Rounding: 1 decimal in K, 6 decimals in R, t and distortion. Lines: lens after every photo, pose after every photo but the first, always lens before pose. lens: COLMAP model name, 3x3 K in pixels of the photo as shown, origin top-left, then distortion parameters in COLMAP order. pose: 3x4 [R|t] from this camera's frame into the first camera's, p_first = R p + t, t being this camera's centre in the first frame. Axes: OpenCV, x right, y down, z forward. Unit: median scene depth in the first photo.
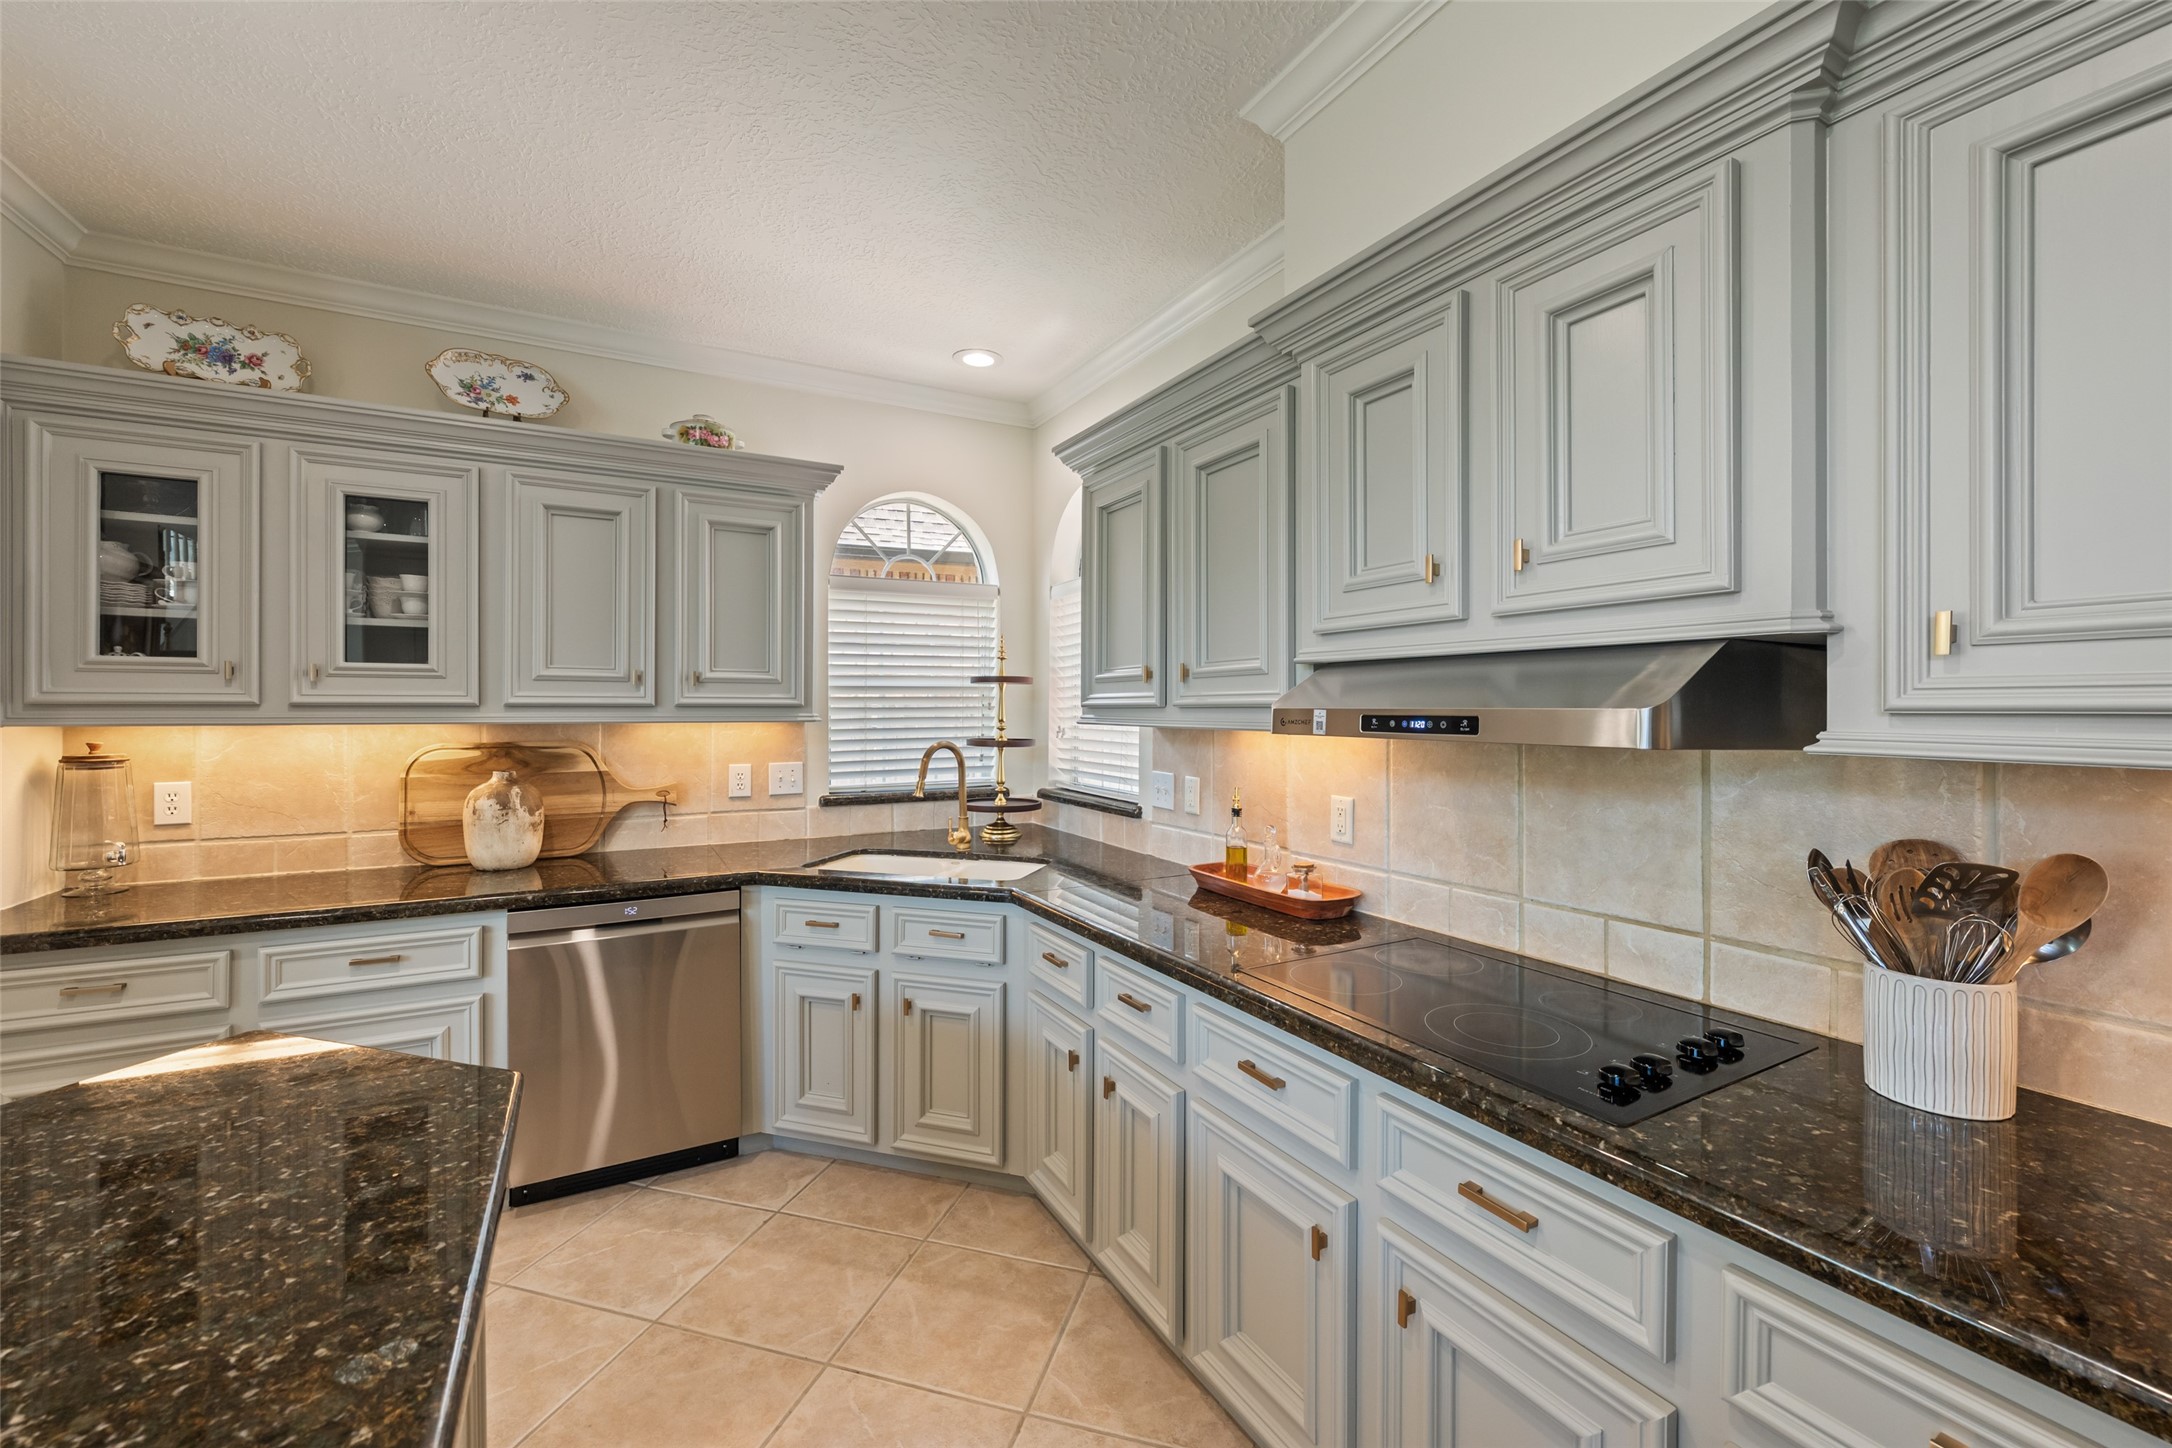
lens RADIAL K [[872.3, 0, 1086.8], [0, 872.3, 717.3], [0, 0, 1]] dist [0.000400, -0.001236]
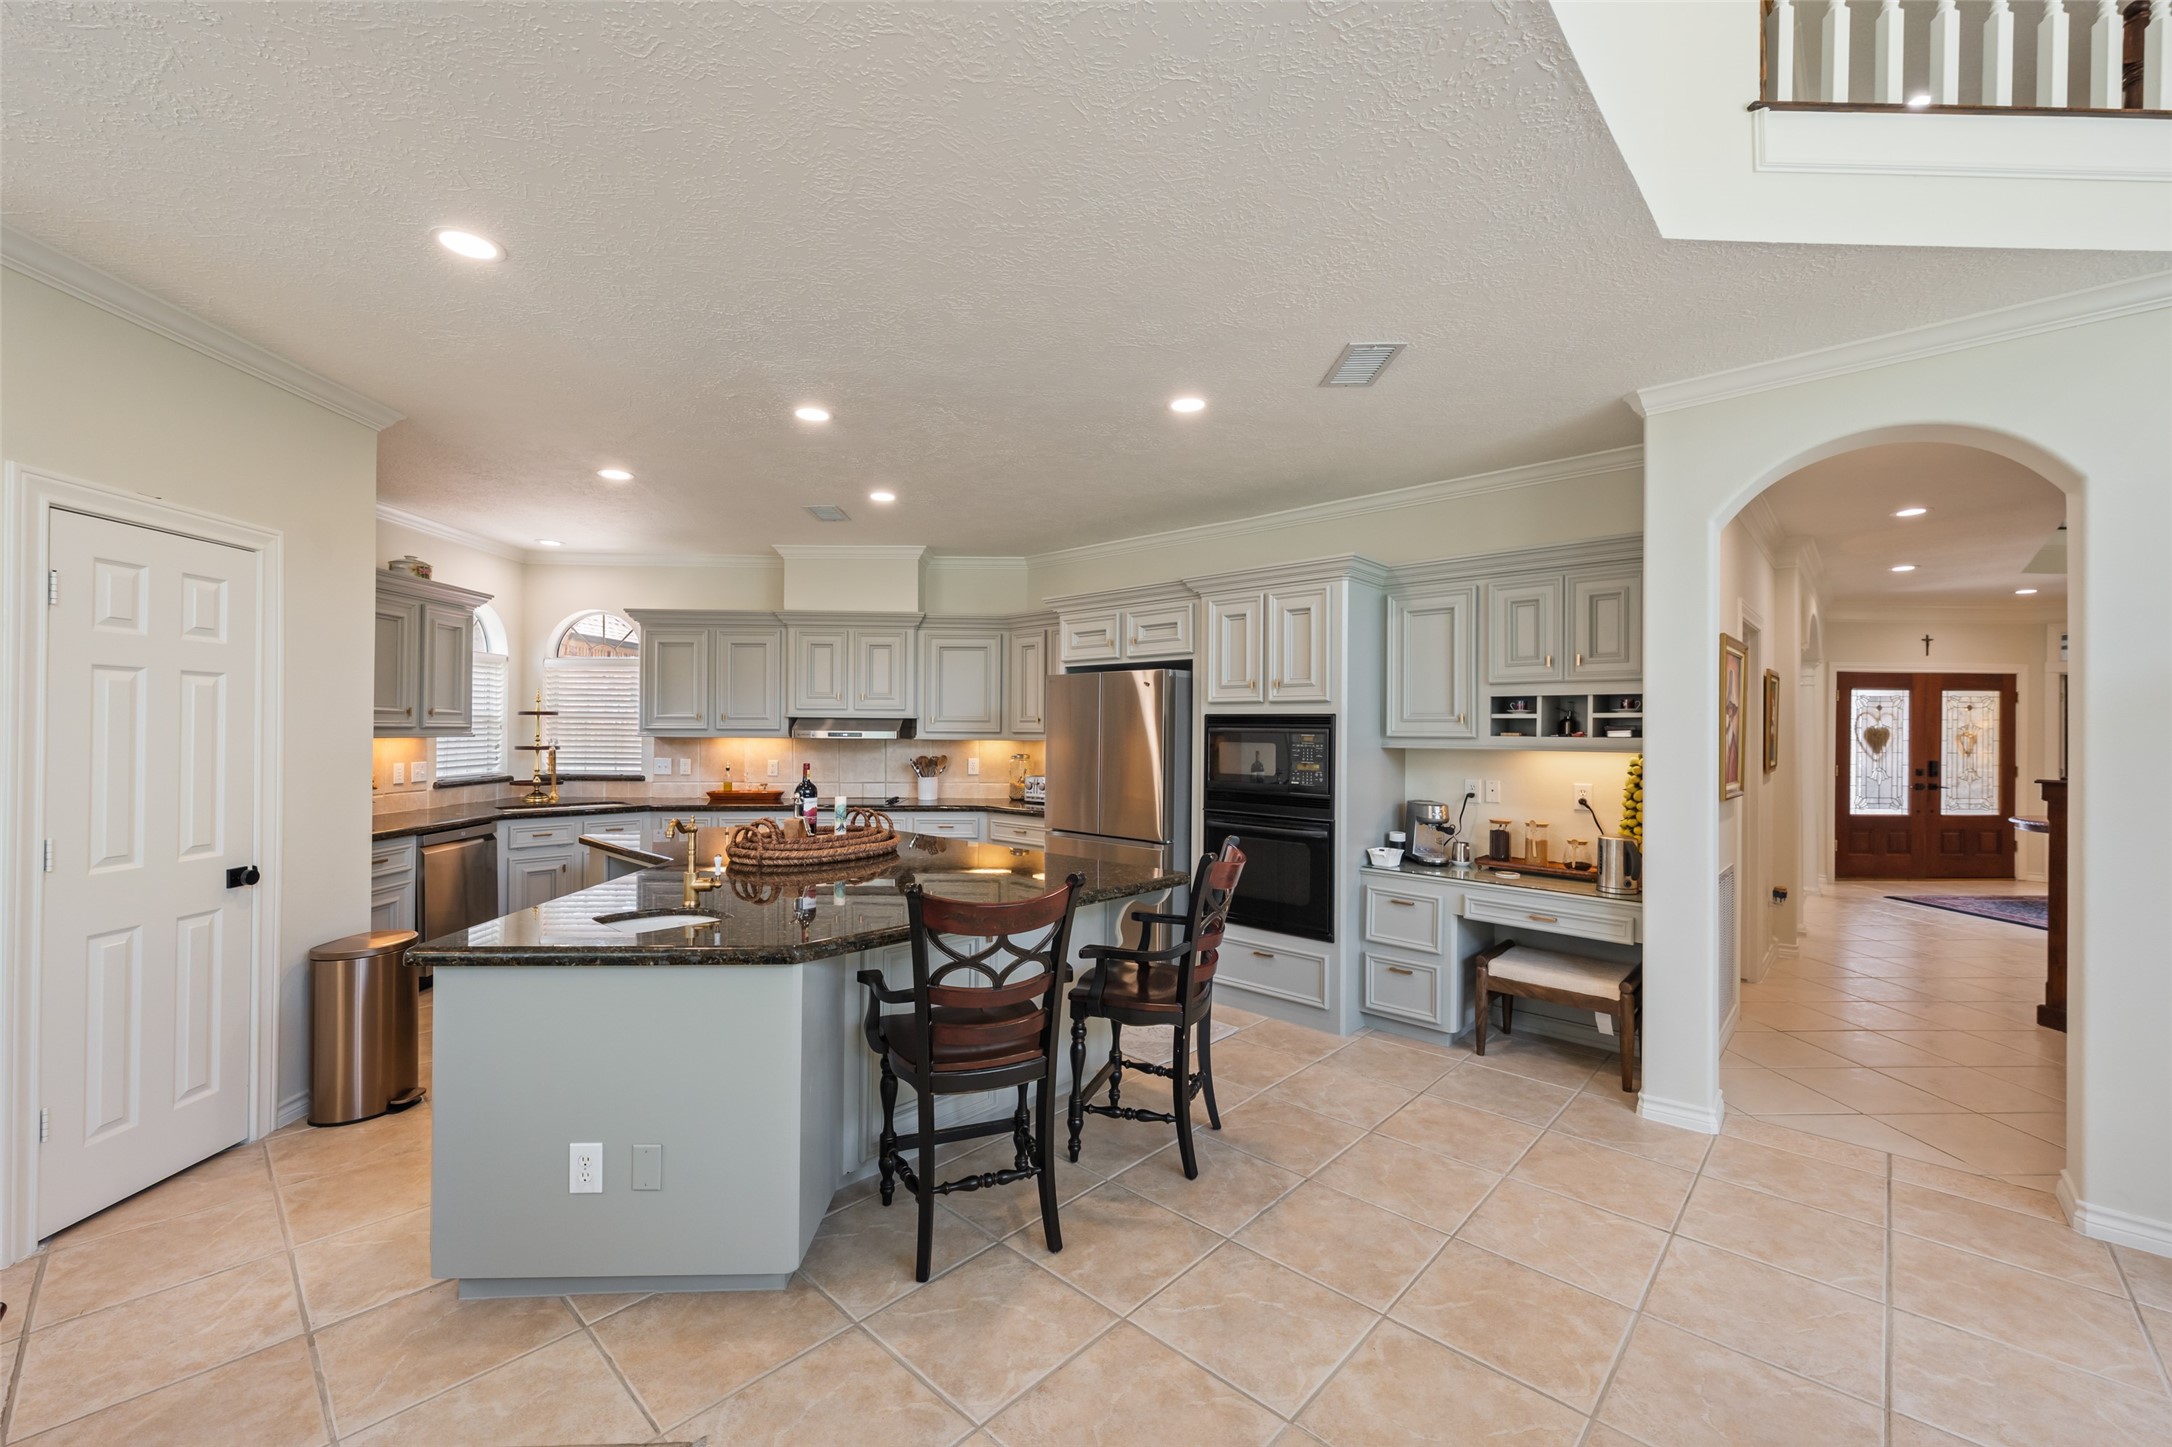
lens RADIAL K [[872.3, 0, 1095.3], [0, 872.3, 725.5], [0, 0, 1]] dist [0.000400, -0.001236]
pose [[0.425425, 0.005849, 0.904975, -1.758365], [0.002006, 0.999971, -0.007406, -0.002690], [-0.904992, 0.004966, 0.425400, -1.142517]]
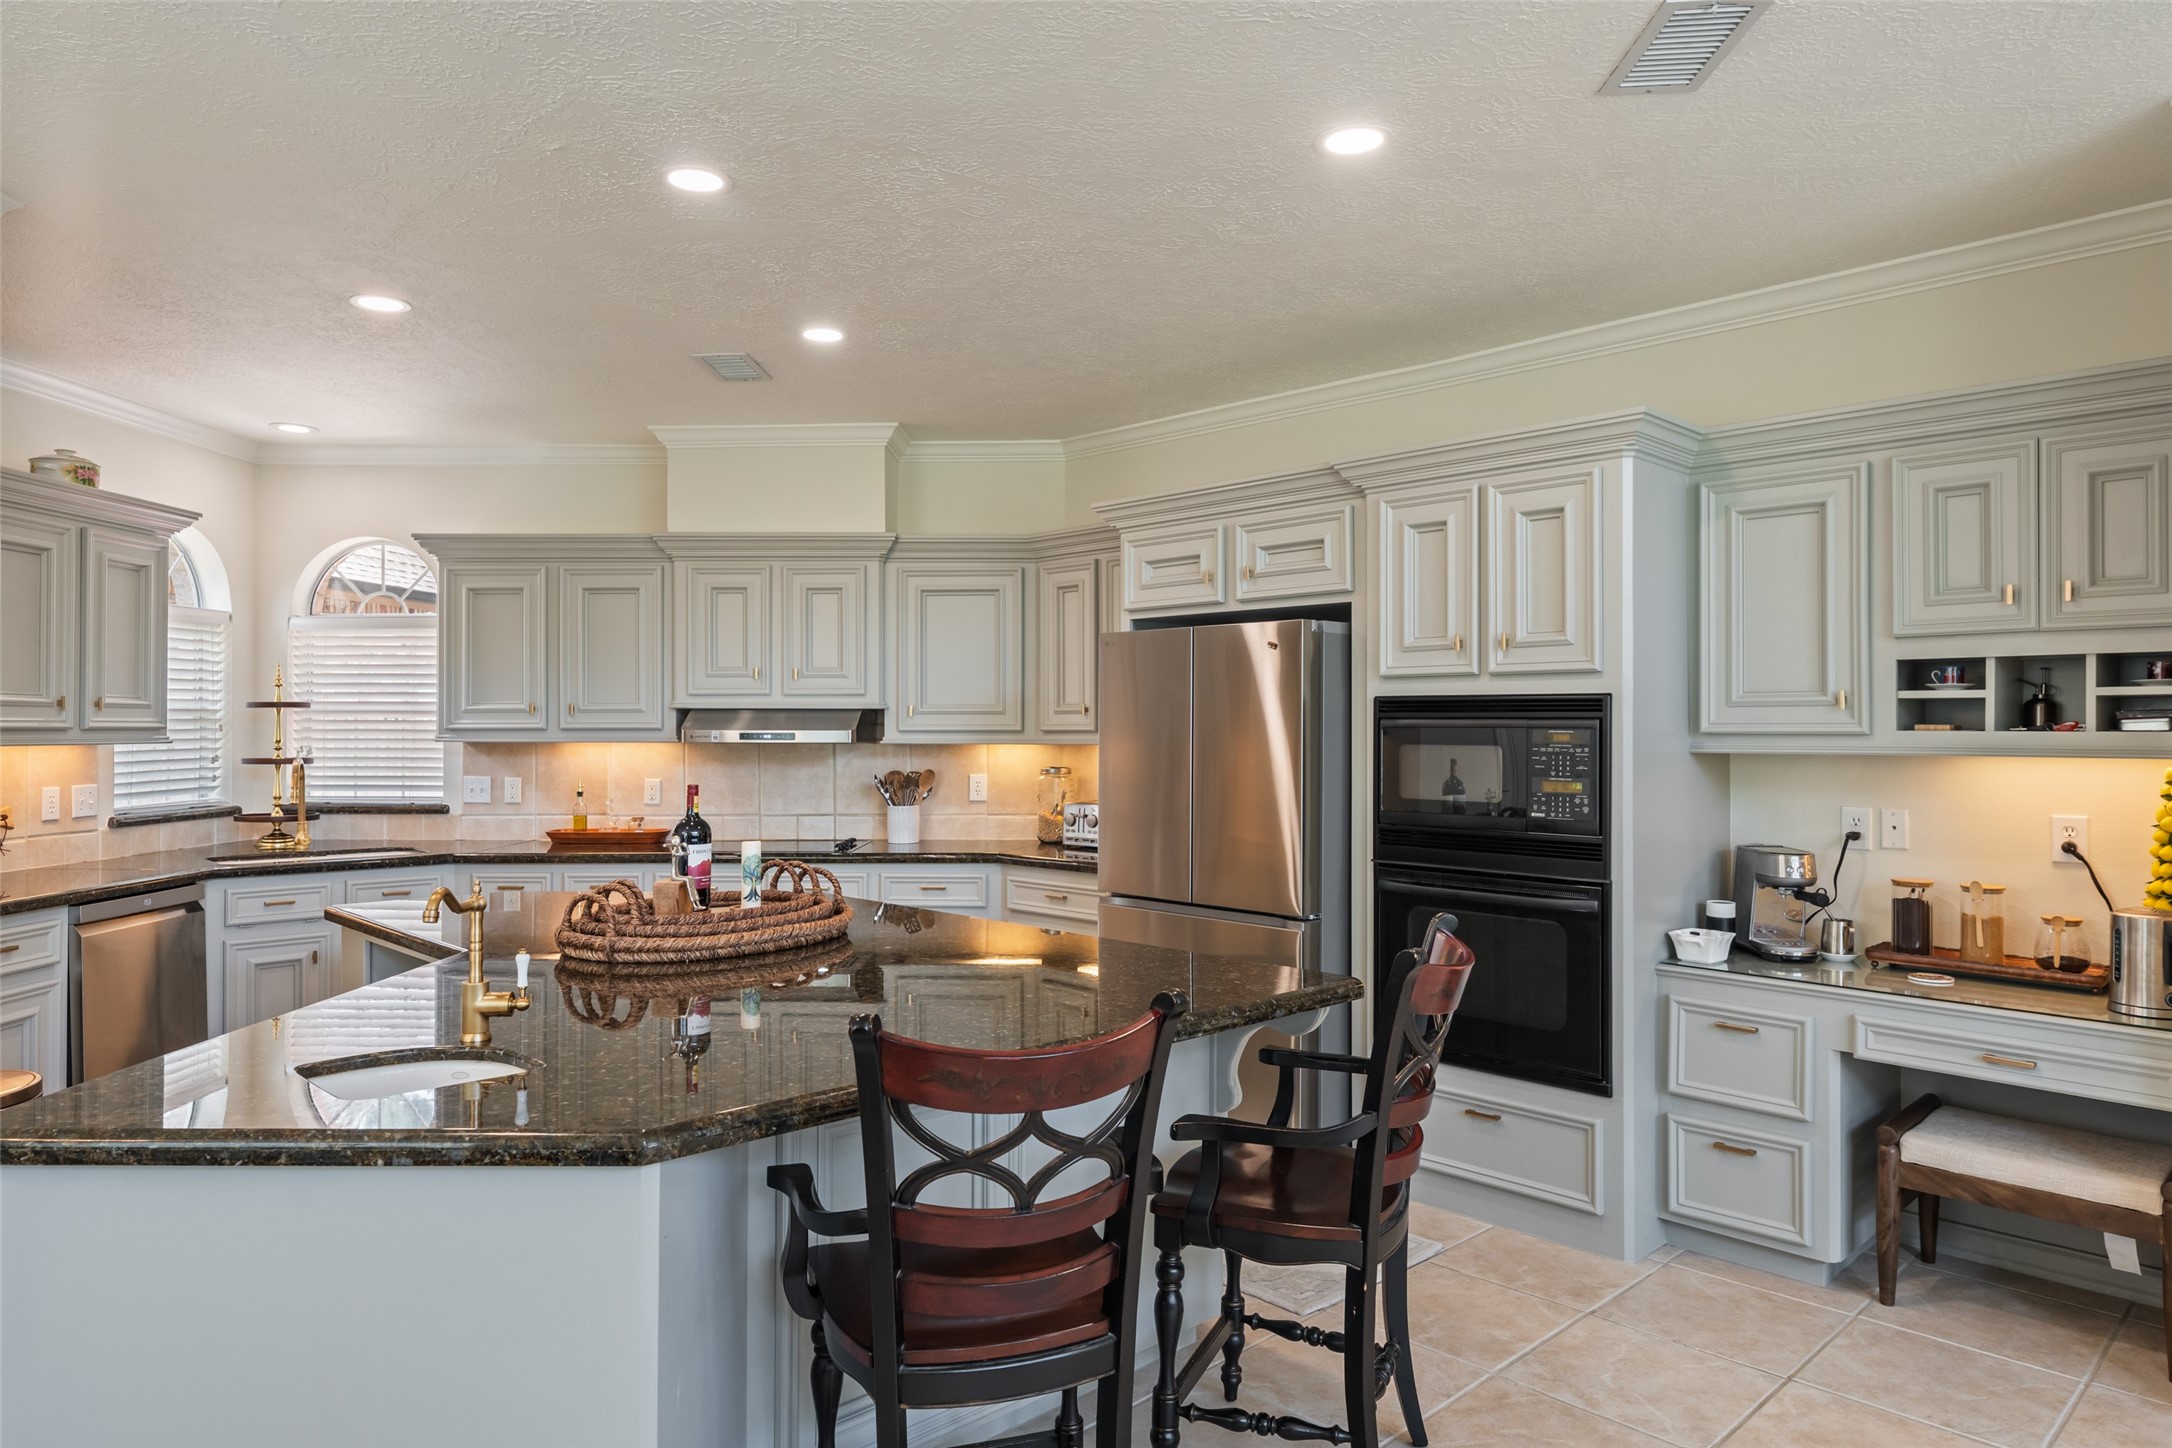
lens RADIAL K [[1358.3, 0, 1092.2], [0, 1358.3, 718.4], [0, 0, 1]] dist [0.001263, 0.000813]
pose [[0.475064, 0.004620, 0.879939, -1.607995], [0.008585, 0.999914, -0.009885, 0.000923], [-0.879909, 0.012250, 0.474984, -1.047211]]
